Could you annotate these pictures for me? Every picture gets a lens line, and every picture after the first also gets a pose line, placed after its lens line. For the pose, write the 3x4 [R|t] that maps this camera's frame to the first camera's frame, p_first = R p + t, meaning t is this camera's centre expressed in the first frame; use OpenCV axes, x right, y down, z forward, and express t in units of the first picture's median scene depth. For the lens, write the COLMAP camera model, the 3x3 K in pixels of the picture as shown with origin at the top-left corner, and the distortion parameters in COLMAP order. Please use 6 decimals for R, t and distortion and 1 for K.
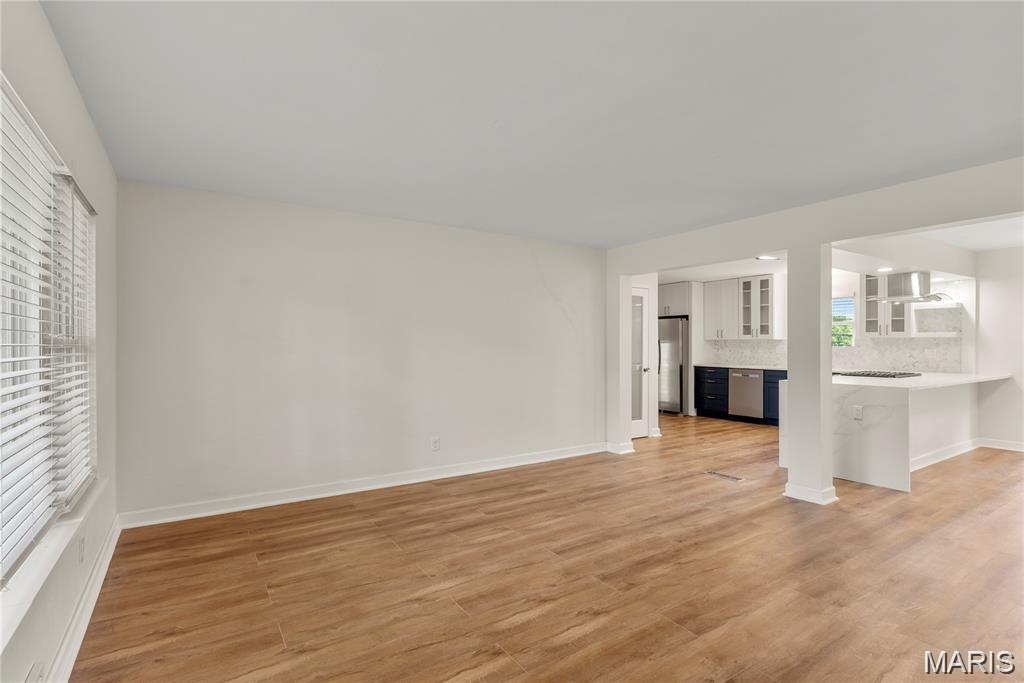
lens RADIAL K [[493.3, 0, 512.0], [0, 493.3, 341.5], [0, 0, 1]] dist [0.000775, -0.000062]
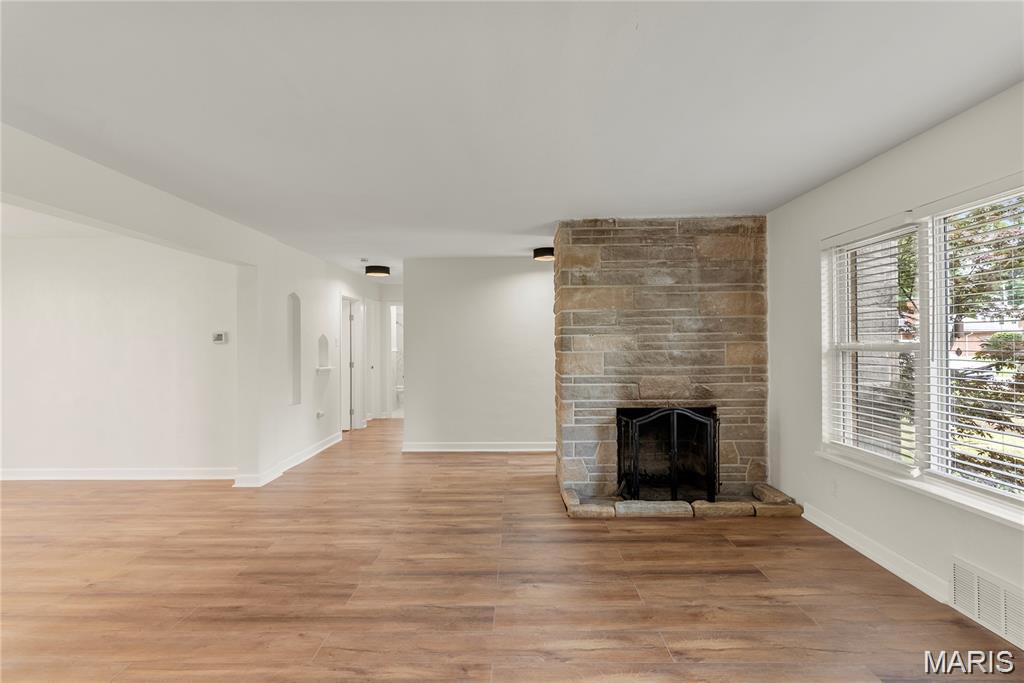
lens RADIAL K [[493.3, 0, 512.0], [0, 493.3, 341.5], [0, 0, 1]] dist [0.000775, -0.000062]
pose [[-0.830478, 0.011387, 0.556935, -0.099343], [0.005055, 0.999904, -0.012907, -0.002506], [-0.557029, -0.007903, -0.830456, 0.631445]]
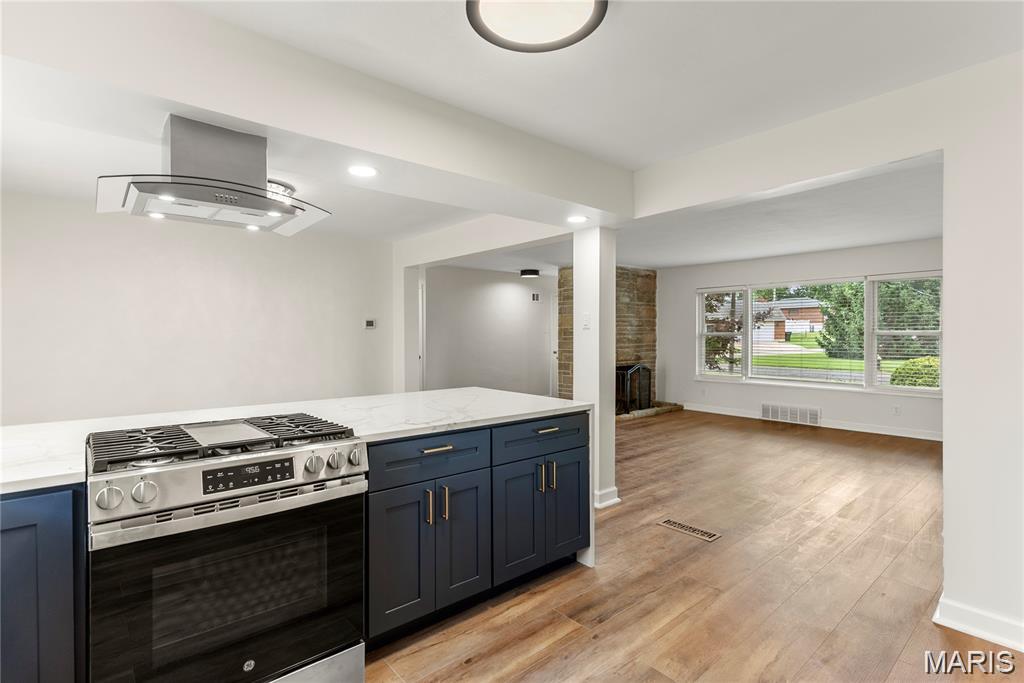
lens RADIAL K [[493.3, 0, 512.0], [0, 493.3, 341.5], [0, 0, 1]] dist [0.000775, -0.000062]
pose [[-0.990817, 0.004999, -0.135120, 0.546582], [0.004326, 0.999977, 0.005277, 0.008289], [0.135143, 0.004645, -0.990815, 1.174938]]
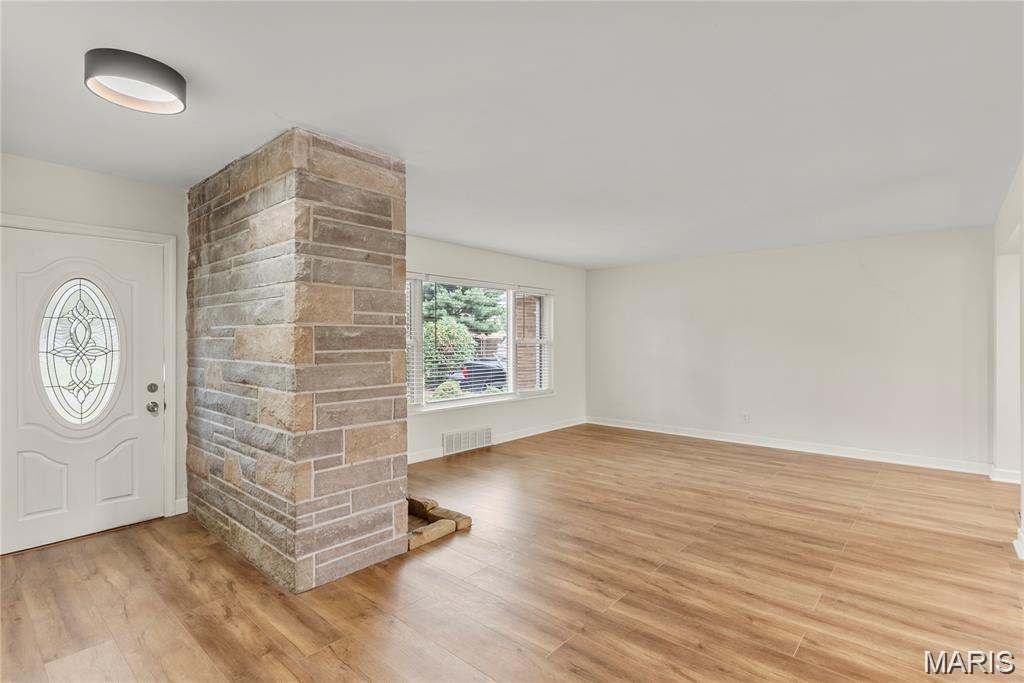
lens RADIAL K [[494.6, 0, 510.4], [0, 494.6, 344.0], [0, 0, 1]] dist [0.004361, 0.000292]
pose [[0.267502, 0.009047, -0.963515, 0.677525], [0.005609, 0.999924, 0.010946, -0.006839], [0.963541, -0.008332, 0.267431, 0.025967]]
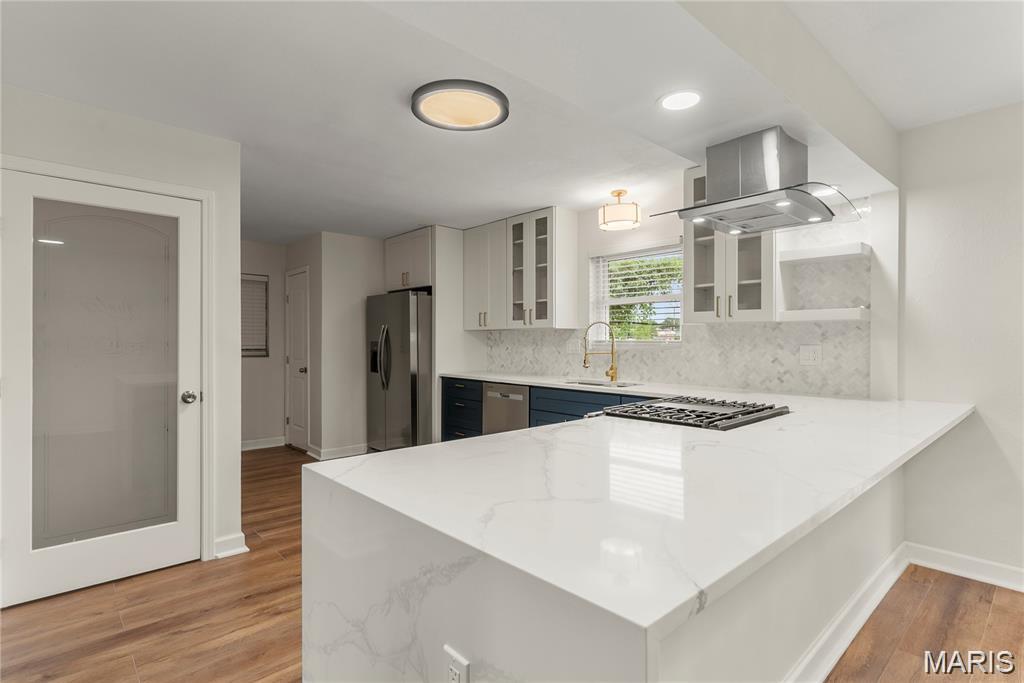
lens RADIAL K [[508.3, 0, 512.0], [0, 508.3, 341.5], [0, 0, 1]] dist [-0.002171, 0.000294]
pose [[0.986601, 0.000018, 0.163152, 0.473640], [-0.001111, 0.999978, 0.006607, 0.007888], [-0.163148, -0.006700, 0.986579, 0.552013]]
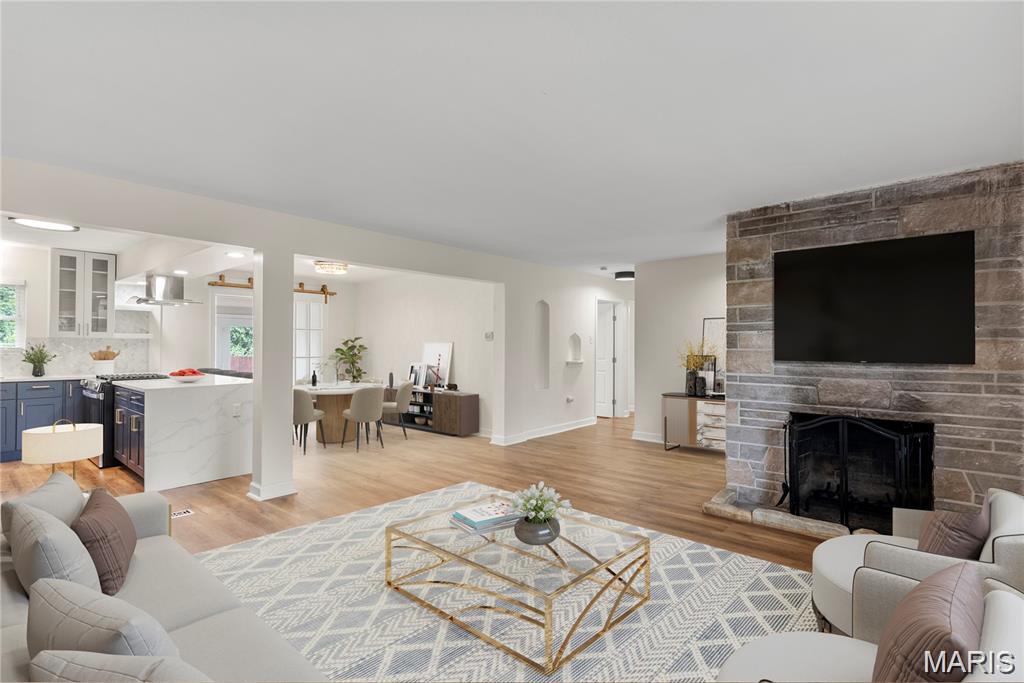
lens RADIAL K [[493.3, 0, 512.0], [0, 493.3, 341.5], [0, 0, 1]] dist [0.000775, -0.000062]
pose [[-0.269329, 0.008657, 0.963009, -0.327492], [-0.007946, 0.999906, -0.011211, 0.002726], [-0.963015, -0.010672, -0.269235, 0.492182]]
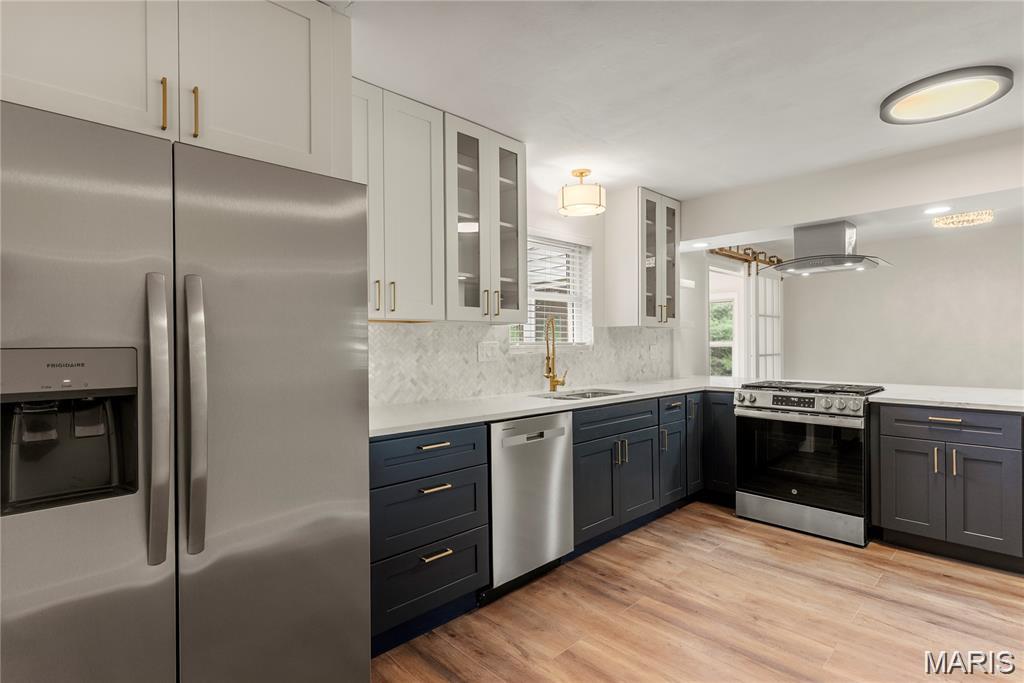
lens RADIAL K [[494.6, 0, 510.4], [0, 494.6, 344.0], [0, 0, 1]] dist [0.004361, 0.000292]
pose [[-0.178450, 0.003148, 0.983944, 0.207418], [0.003902, 0.999989, -0.002491, 0.013793], [-0.983941, 0.003394, -0.178460, 1.294351]]
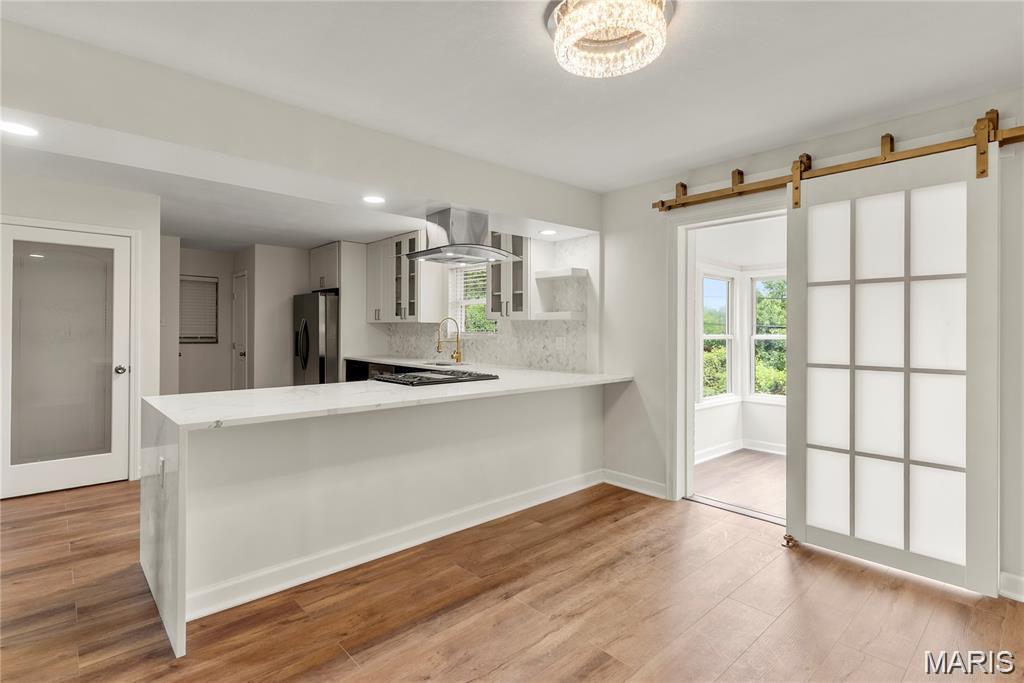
lens RADIAL K [[500.1, 0, 514.7], [0, 500.1, 329.7], [0, 0, 1]] dist [0.002651, 0.000298]
pose [[0.985952, 0.004671, 0.166963, 0.656225], [-0.005617, 0.999971, 0.005193, 0.002047], [-0.166934, -0.006058, 0.985950, 0.318185]]
